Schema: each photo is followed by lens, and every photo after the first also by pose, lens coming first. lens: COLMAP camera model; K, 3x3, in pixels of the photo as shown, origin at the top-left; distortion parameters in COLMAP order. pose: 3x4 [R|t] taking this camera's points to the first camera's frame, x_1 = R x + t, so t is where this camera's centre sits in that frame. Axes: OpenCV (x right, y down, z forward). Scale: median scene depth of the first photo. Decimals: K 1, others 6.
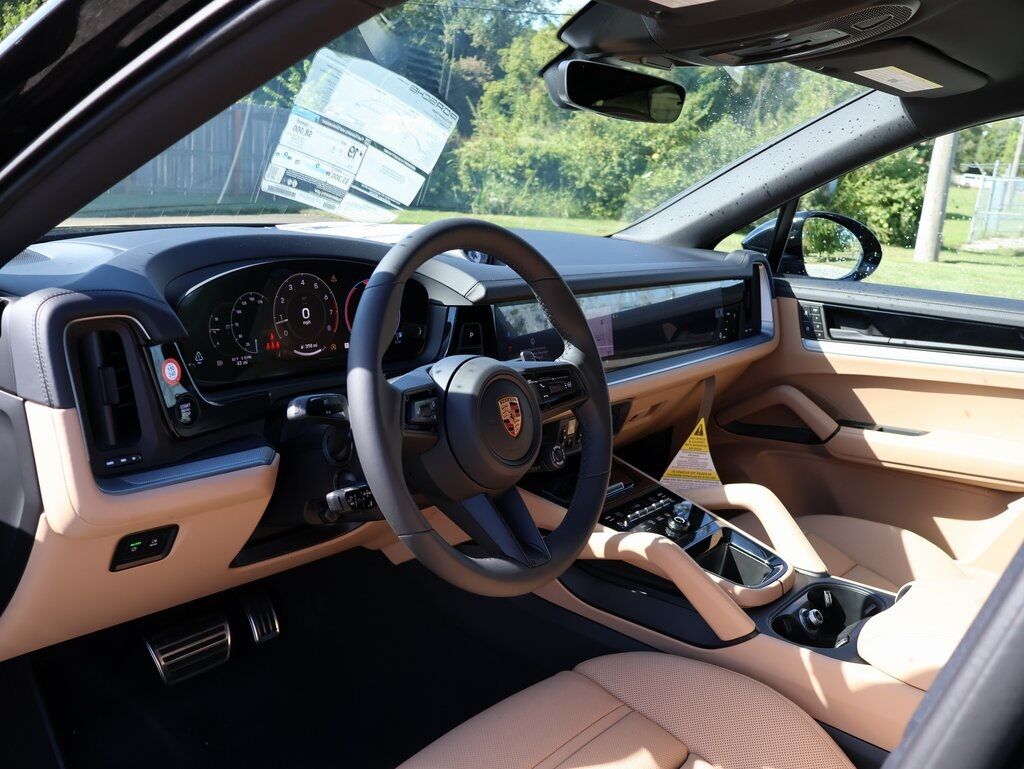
lens RADIAL K [[975.0, 0, 530.1], [0, 975.0, 387.9], [0, 0, 1]] dist [-0.034119, -0.000561]
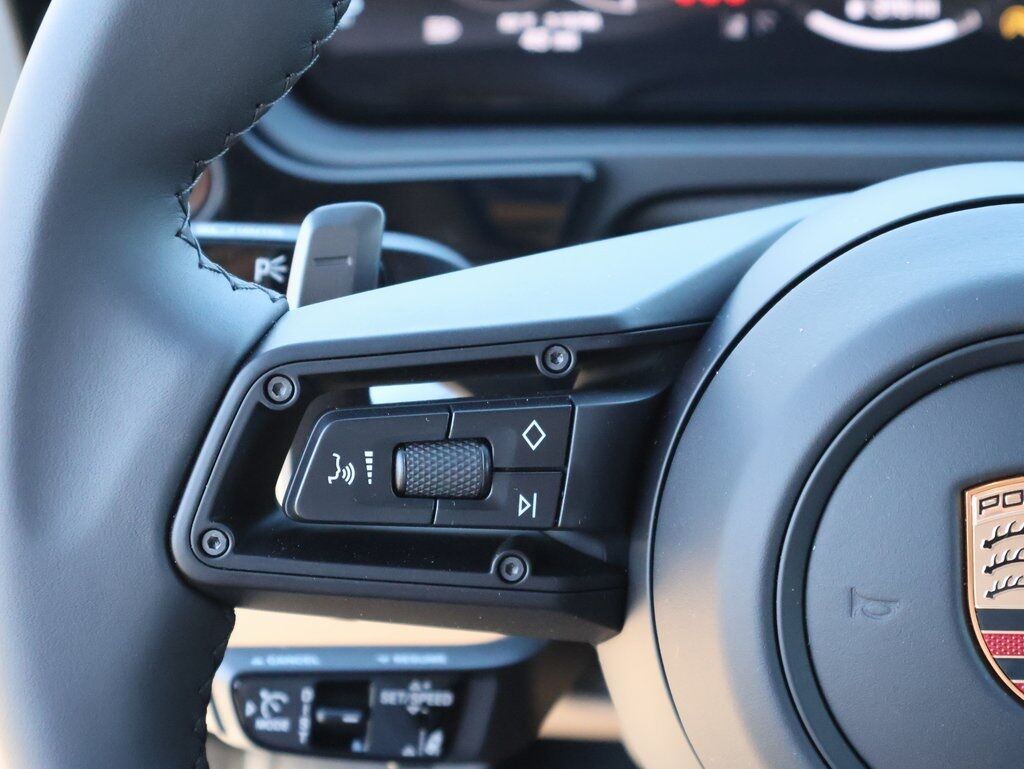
lens RADIAL K [[2071.9, 0, 512.0], [0, 2071.9, 384.5], [0, 0, 1]] dist [0.042860, 0.057789]
pose [[0.529955, 0.272309, -0.803116, 0.179954], [-0.121979, 0.961671, 0.245579, -0.070636], [0.839207, -0.032183, 0.542858, 0.644758]]
